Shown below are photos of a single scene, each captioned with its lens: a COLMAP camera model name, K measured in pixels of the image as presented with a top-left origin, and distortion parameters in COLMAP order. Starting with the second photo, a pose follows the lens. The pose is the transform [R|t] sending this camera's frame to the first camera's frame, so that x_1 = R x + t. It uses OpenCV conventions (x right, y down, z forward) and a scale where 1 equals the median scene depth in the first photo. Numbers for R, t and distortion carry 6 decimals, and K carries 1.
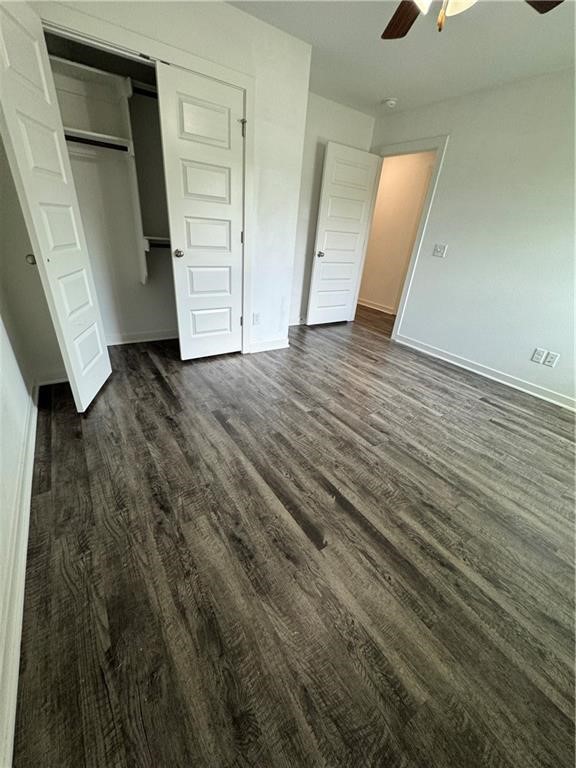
lens RADIAL K [[304.4, 0, 288.0], [0, 304.4, 384.0], [0, 0, 1]] dist [-0.003173, 0.000155]
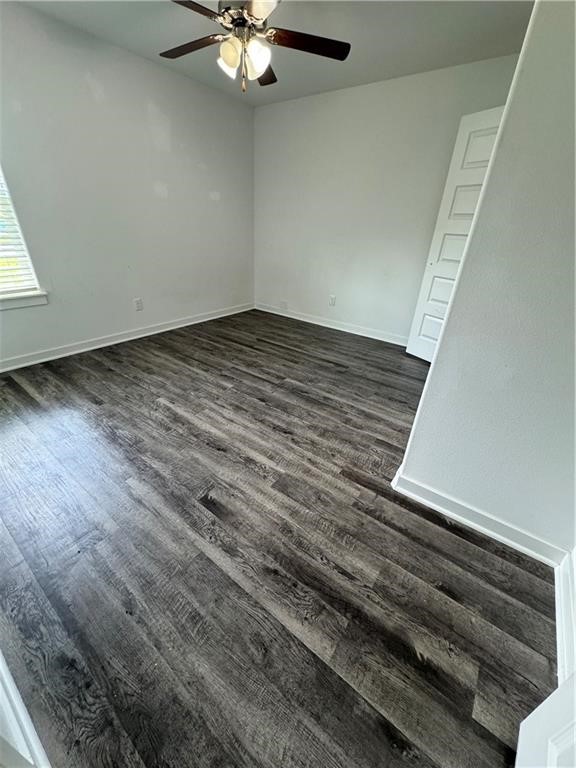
lens RADIAL K [[304.4, 0, 288.0], [0, 304.4, 384.0], [0, 0, 1]] dist [-0.003173, 0.000155]
pose [[-0.935919, 0.038929, -0.350057, 0.488532], [-0.262865, 0.584305, 0.767782, -0.836566], [0.234429, 0.810600, -0.536629, 1.696138]]
